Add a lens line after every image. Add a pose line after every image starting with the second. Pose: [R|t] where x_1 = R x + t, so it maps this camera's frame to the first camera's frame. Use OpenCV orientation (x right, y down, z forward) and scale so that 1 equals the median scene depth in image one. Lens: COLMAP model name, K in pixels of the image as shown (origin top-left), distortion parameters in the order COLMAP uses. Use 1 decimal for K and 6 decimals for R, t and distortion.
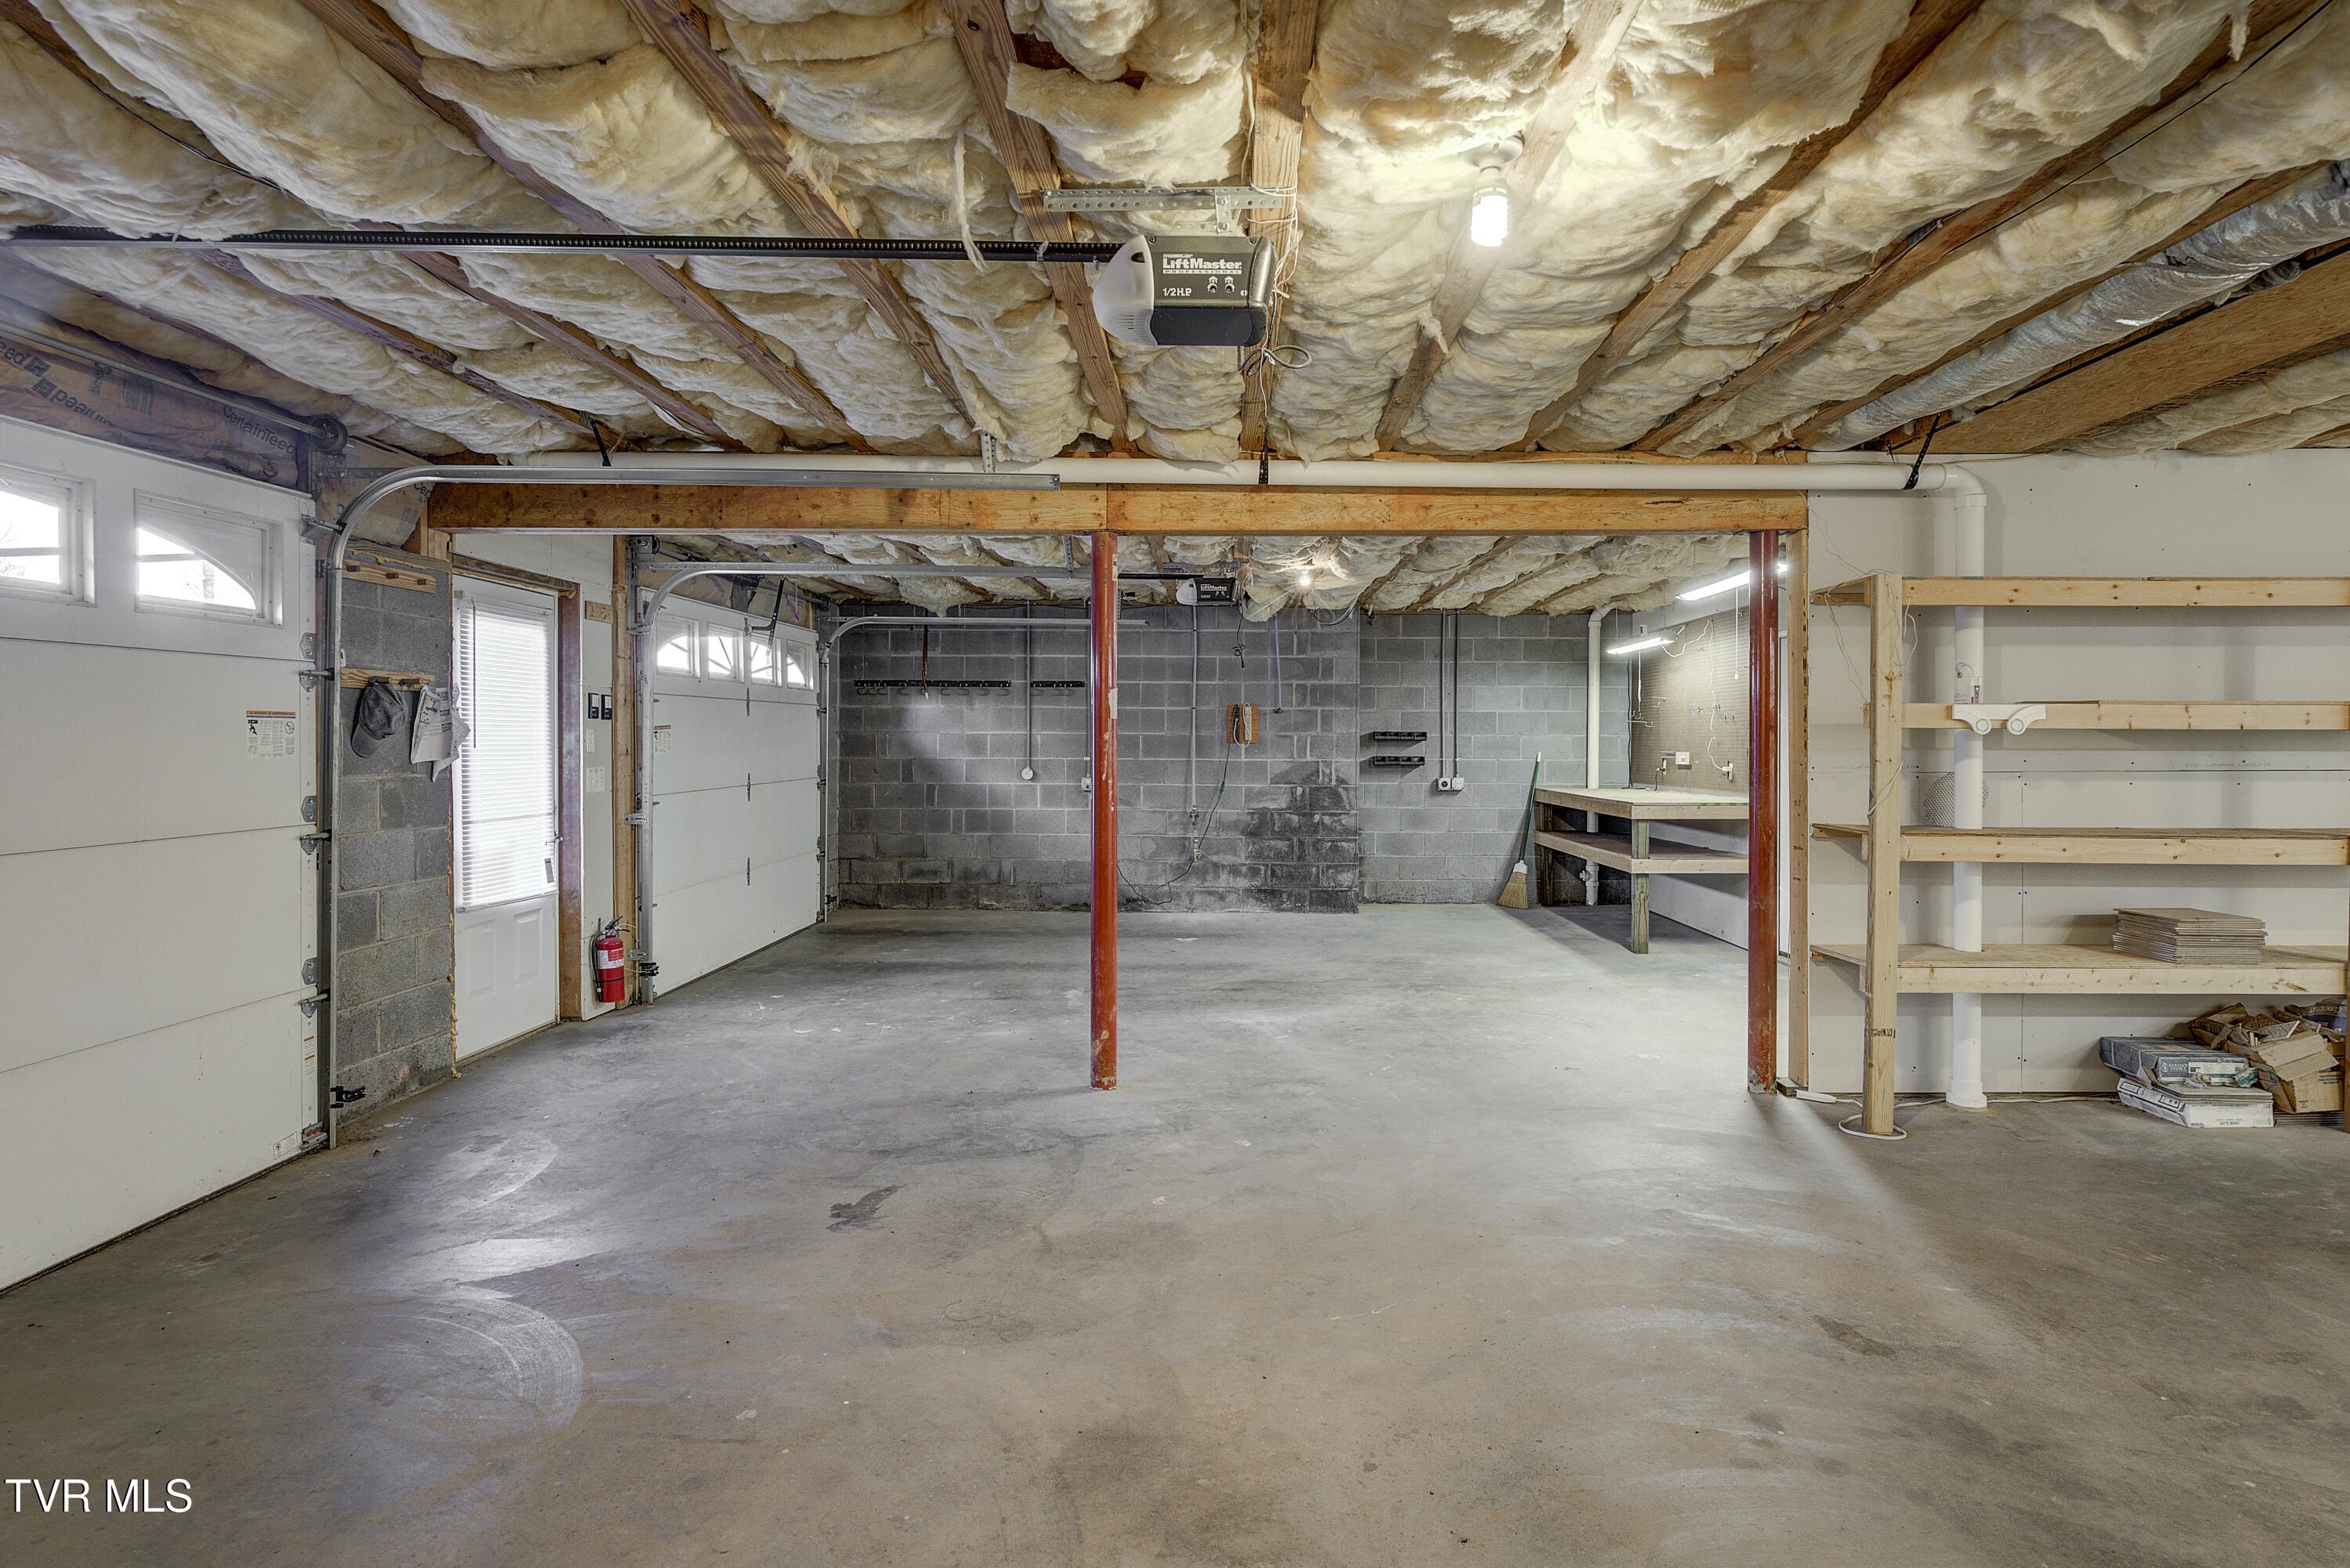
lens RADIAL K [[1223.5, 0, 1181.4], [0, 1223.5, 752.0], [0, 0, 1]] dist [-0.000289, -0.000164]
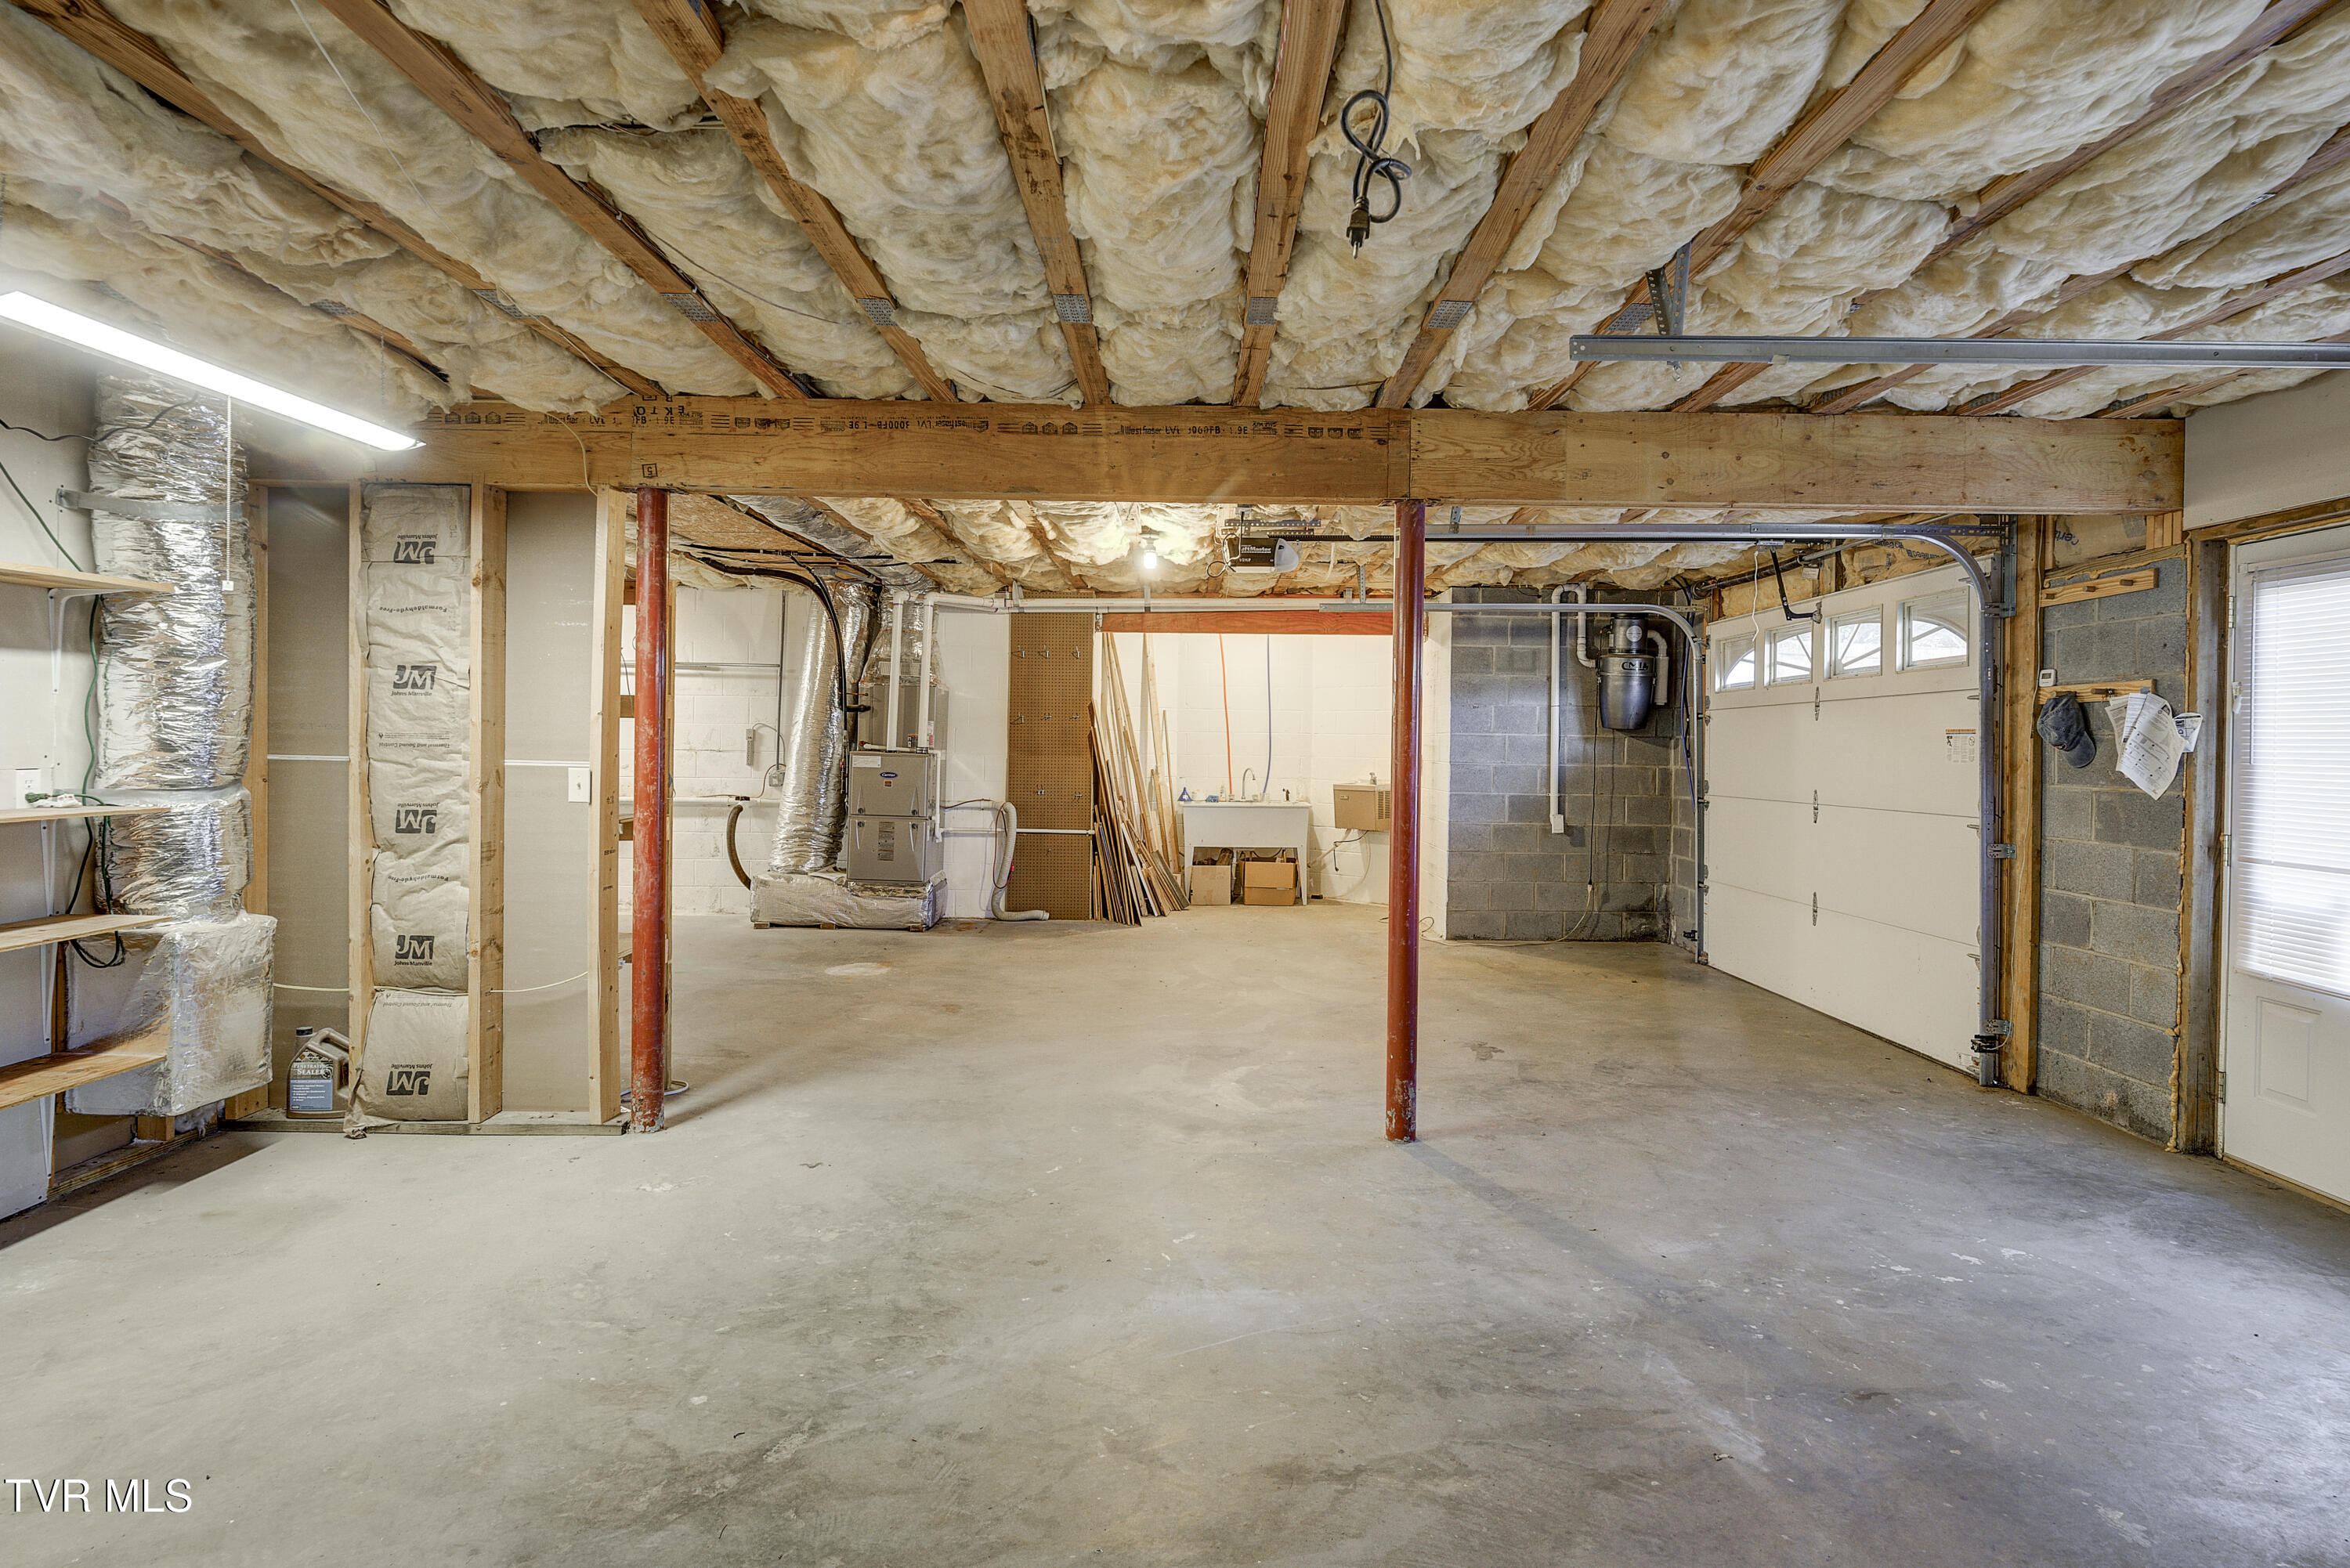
lens RADIAL K [[1223.5, 0, 1181.4], [0, 1223.5, 752.0], [0, 0, 1]] dist [-0.000289, -0.000164]
pose [[-0.999230, -0.018575, -0.034565, 0.138246], [-0.018936, 0.999769, 0.010146, -0.005560], [0.034369, 0.010792, -0.999351, 2.026738]]
